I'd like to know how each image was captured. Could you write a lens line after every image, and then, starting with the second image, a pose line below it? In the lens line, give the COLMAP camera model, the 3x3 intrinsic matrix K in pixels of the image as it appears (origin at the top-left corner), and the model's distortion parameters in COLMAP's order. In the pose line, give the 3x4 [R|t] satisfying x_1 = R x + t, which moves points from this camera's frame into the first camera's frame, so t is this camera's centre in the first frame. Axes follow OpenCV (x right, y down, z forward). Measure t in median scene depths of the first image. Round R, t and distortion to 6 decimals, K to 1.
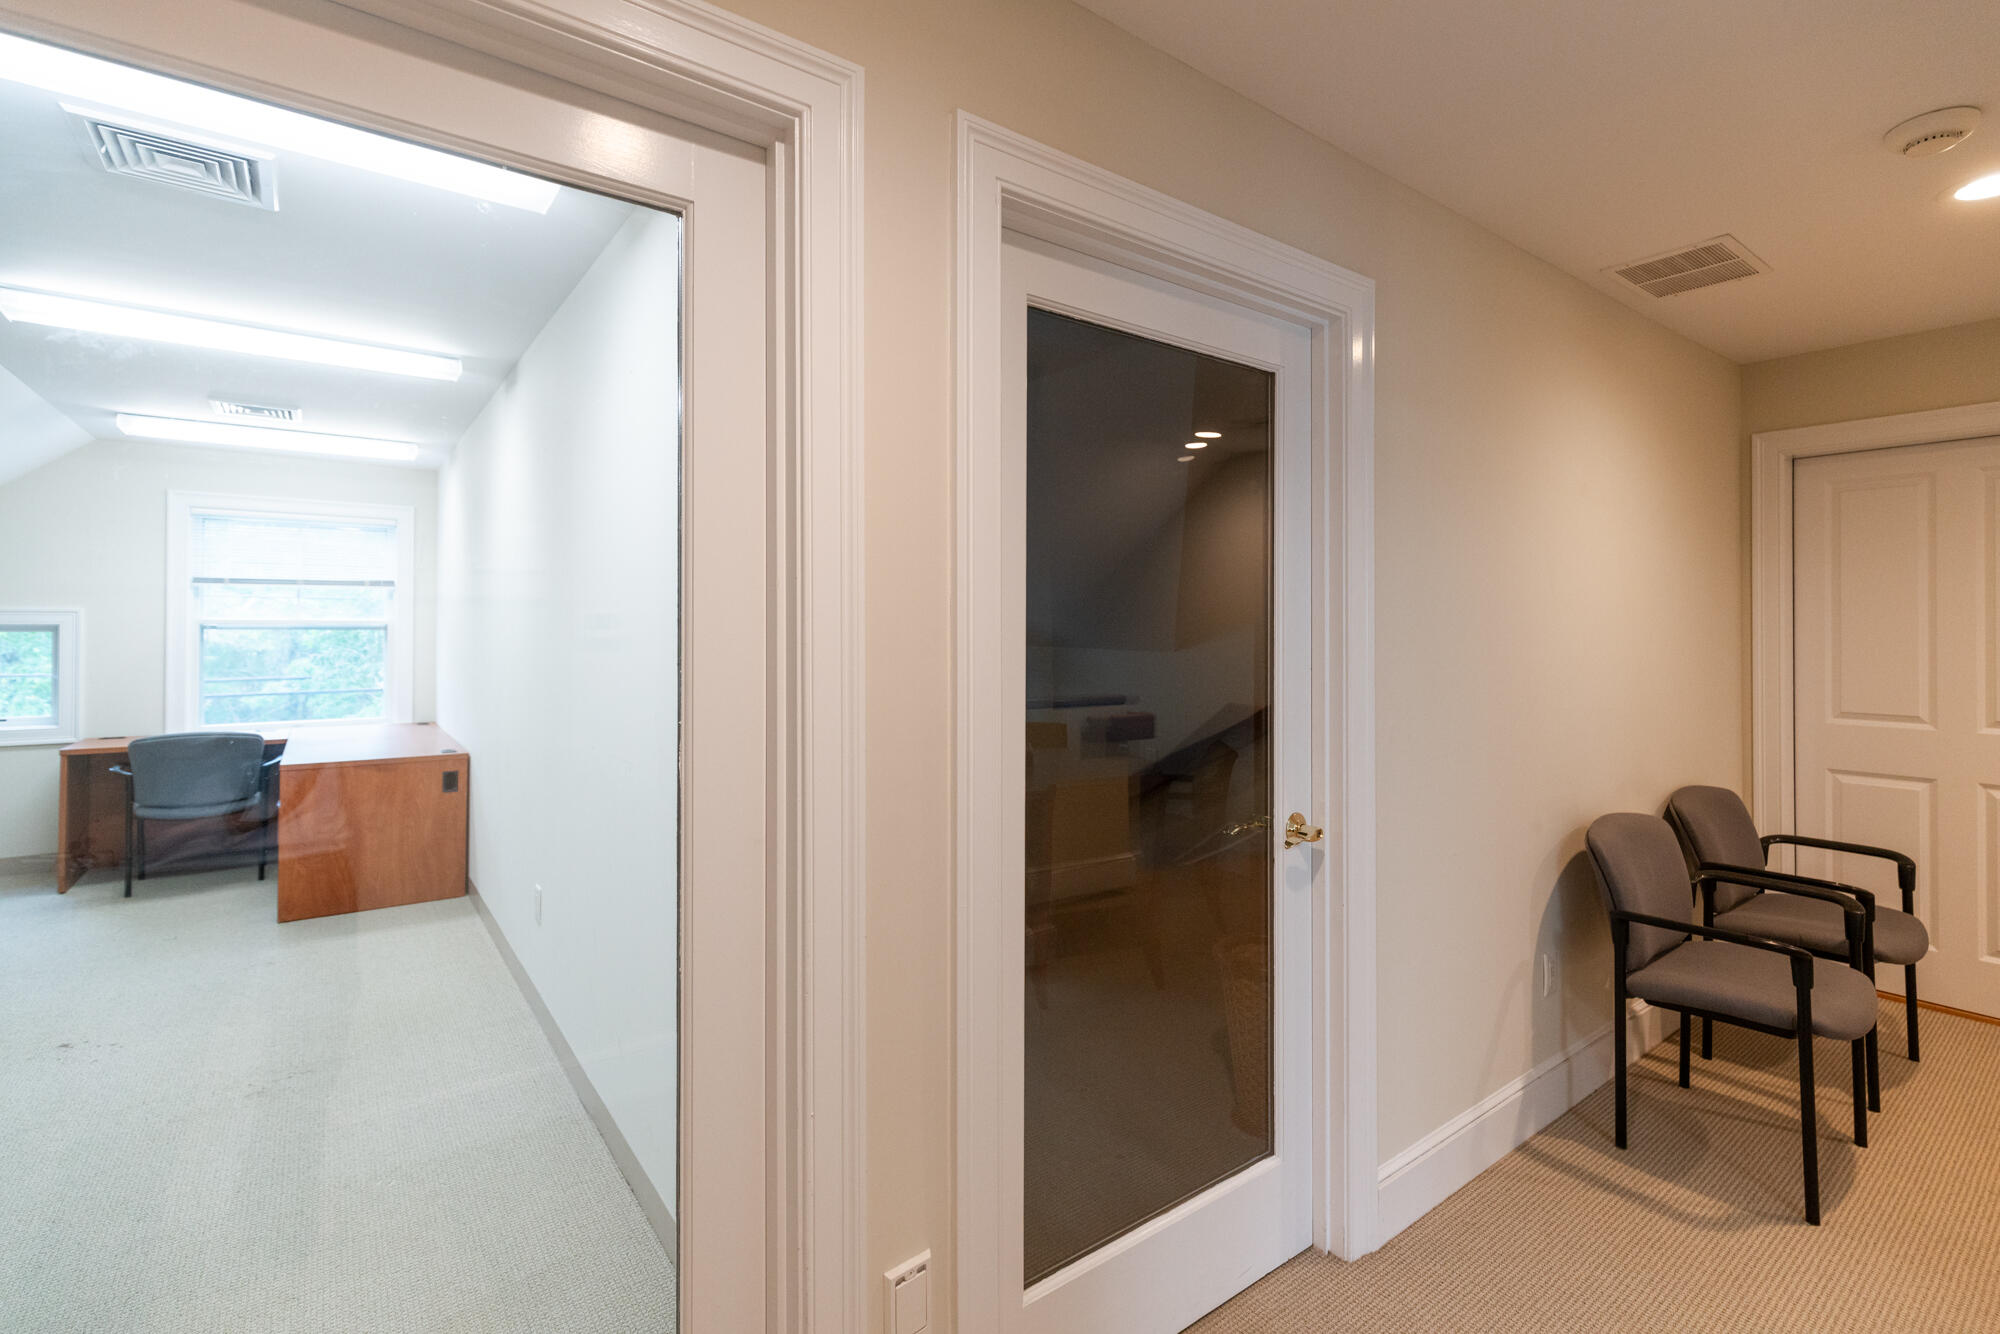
lens RADIAL K [[885.2, 0, 983.1], [0, 885.2, 618.5], [0, 0, 1]] dist [0.001367, 0.000419]
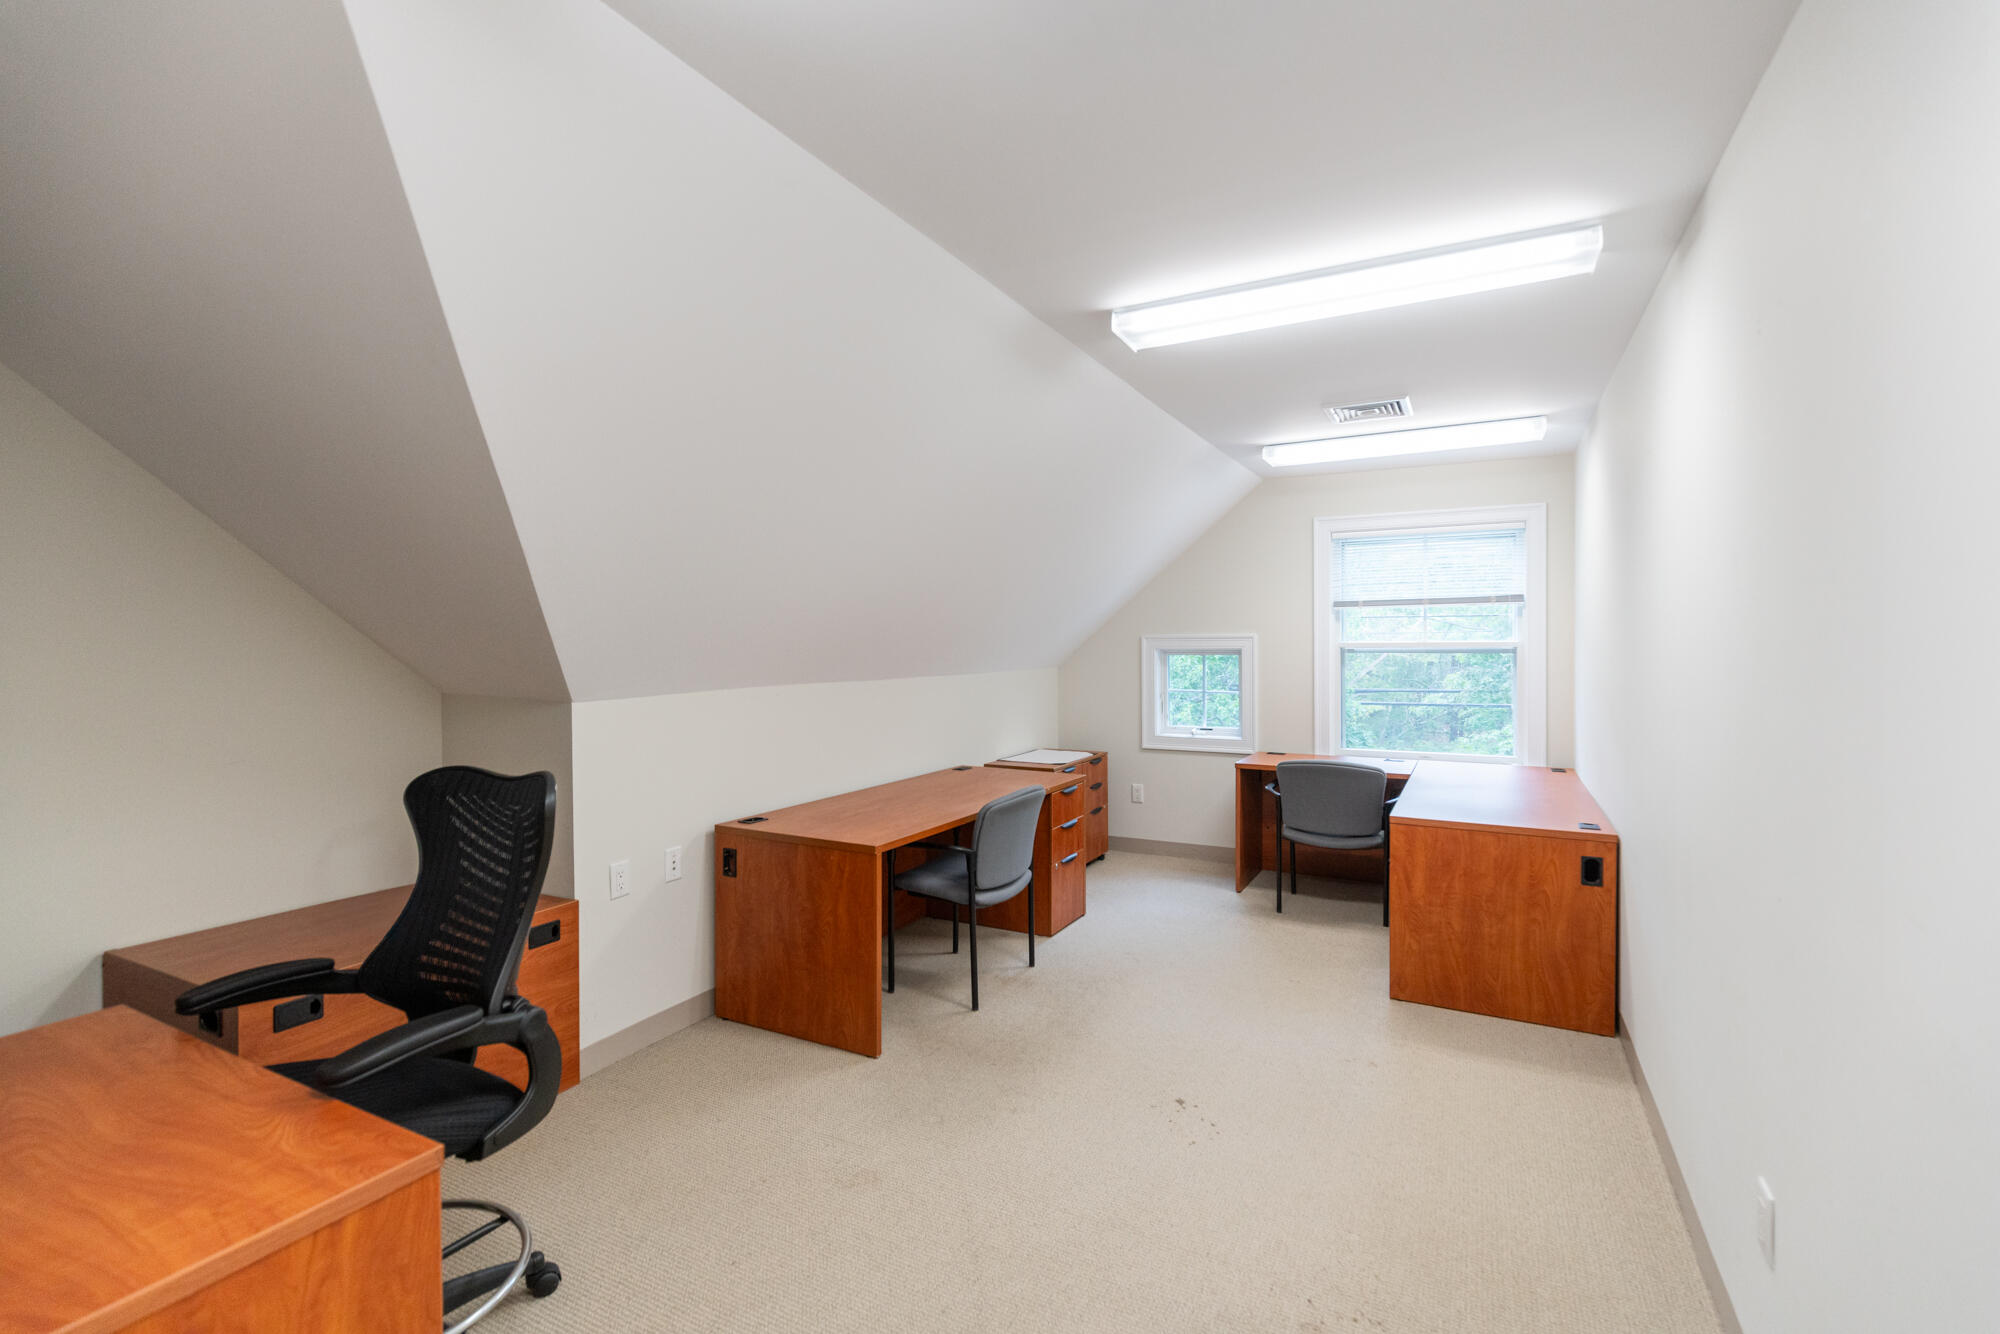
lens RADIAL K [[896.3, 0, 1025.8], [0, 896.3, 650.3], [0, 0, 1]] dist [0.001609, -0.000312]
pose [[0.447205, 0.003187, -0.894426, -0.157518], [0.014542, 0.999836, 0.010833, -0.008422], [0.894313, -0.017851, 0.447085, 0.269075]]
